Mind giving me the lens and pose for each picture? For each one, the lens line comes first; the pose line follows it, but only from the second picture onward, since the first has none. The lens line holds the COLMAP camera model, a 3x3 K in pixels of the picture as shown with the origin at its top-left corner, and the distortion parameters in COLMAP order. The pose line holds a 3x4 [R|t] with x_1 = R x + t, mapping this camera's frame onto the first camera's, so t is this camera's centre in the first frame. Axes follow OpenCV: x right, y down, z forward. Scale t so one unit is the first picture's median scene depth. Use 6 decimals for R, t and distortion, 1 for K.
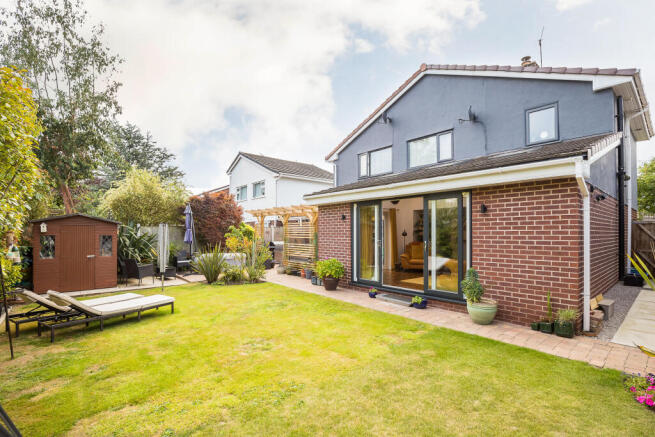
lens RADIAL K [[314.3, 0, 338.1], [0, 314.3, 233.7], [0, 0, 1]] dist [-0.038218, -0.000035]
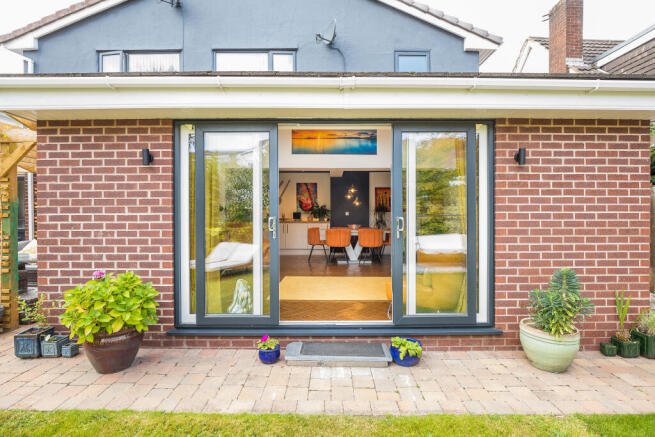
lens RADIAL K [[331.3, 0, 336.9], [0, 331.3, 215.3], [0, 0, 1]] dist [-0.023786, 0.002308]
pose [[0.652649, -0.003363, 0.757653, -0.149053], [-0.000033, 0.999990, 0.004467, 0.016955], [-0.757661, -0.002941, 0.652642, 0.668115]]
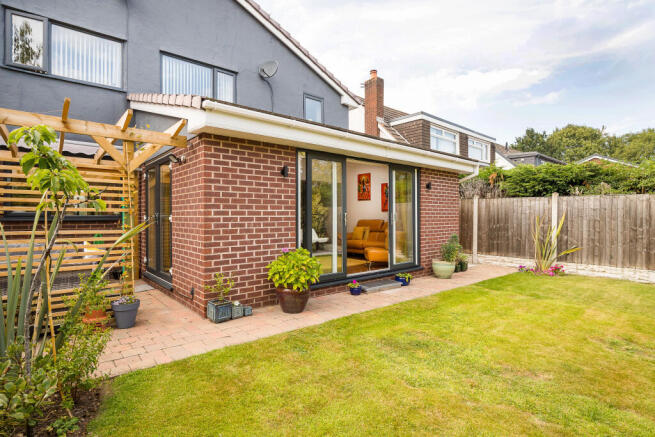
lens RADIAL K [[331.3, 0, 336.9], [0, 331.3, 215.3], [0, 0, 1]] dist [-0.023786, 0.002308]
pose [[0.001213, 0.001965, 0.999997, -0.631457], [-0.000187, 0.999998, -0.001965, 0.027945], [-0.999999, -0.000185, 0.001213, 1.048268]]
